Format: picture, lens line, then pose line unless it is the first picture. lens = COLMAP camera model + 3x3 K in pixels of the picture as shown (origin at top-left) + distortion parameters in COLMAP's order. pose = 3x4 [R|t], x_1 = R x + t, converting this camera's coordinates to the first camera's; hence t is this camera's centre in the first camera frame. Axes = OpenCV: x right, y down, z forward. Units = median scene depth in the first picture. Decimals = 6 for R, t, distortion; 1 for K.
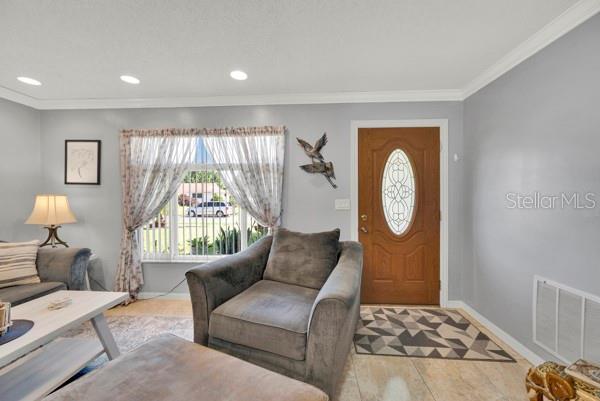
lens RADIAL K [[241.5, 0, 292.4], [0, 241.5, 198.3], [0, 0, 1]] dist [0.002878, -0.000634]
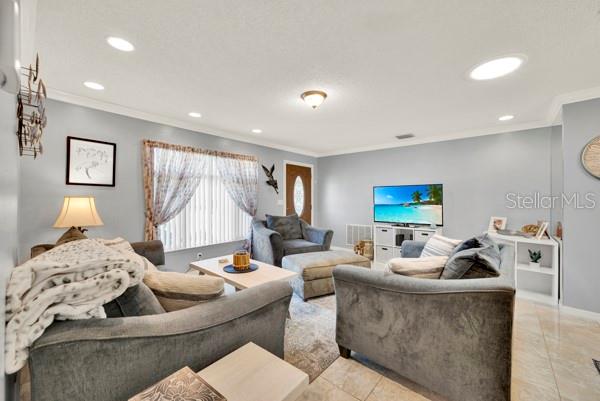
lens RADIAL K [[241.5, 0, 298.8], [0, 241.5, 196.2], [0, 0, 1]] dist [0.002878, -0.000634]
pose [[0.611140, 0.009591, 0.791464, -1.218268], [0.001643, 0.999909, -0.013386, 0.000949], [-0.791521, 0.009481, 0.611069, -0.282261]]
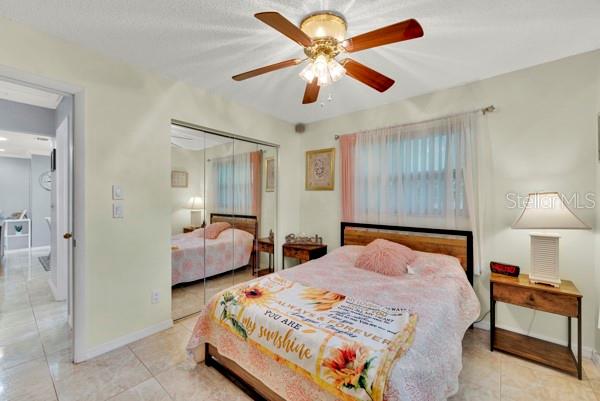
lens RADIAL K [[241.5, 0, 300.9], [0, 241.5, 202.2], [0, 0, 1]] dist [0.002878, -0.000634]
pose [[-0.803228, -0.008186, 0.595615, -2.744646], [0.007728, 0.999678, 0.024162, -0.004711], [-0.595621, 0.024010, -0.802907, -0.235692]]
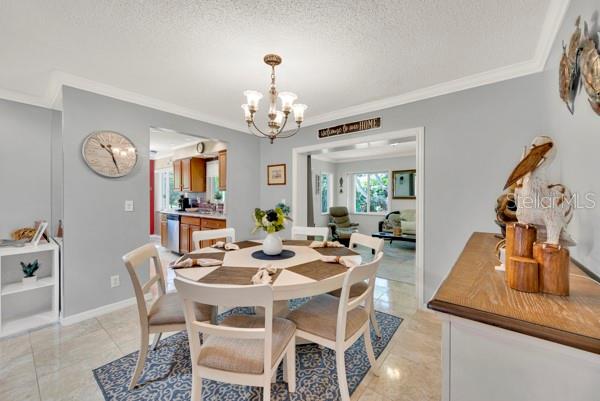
lens RADIAL K [[241.5, 0, 301.6], [0, 241.5, 198.2], [0, 0, 1]] dist [0.002878, -0.000634]
pose [[-0.810617, -0.007880, 0.585524, -0.992490], [0.004484, 0.999797, 0.019664, 0.000643], [-0.585560, 0.018566, -0.810417, -0.324928]]
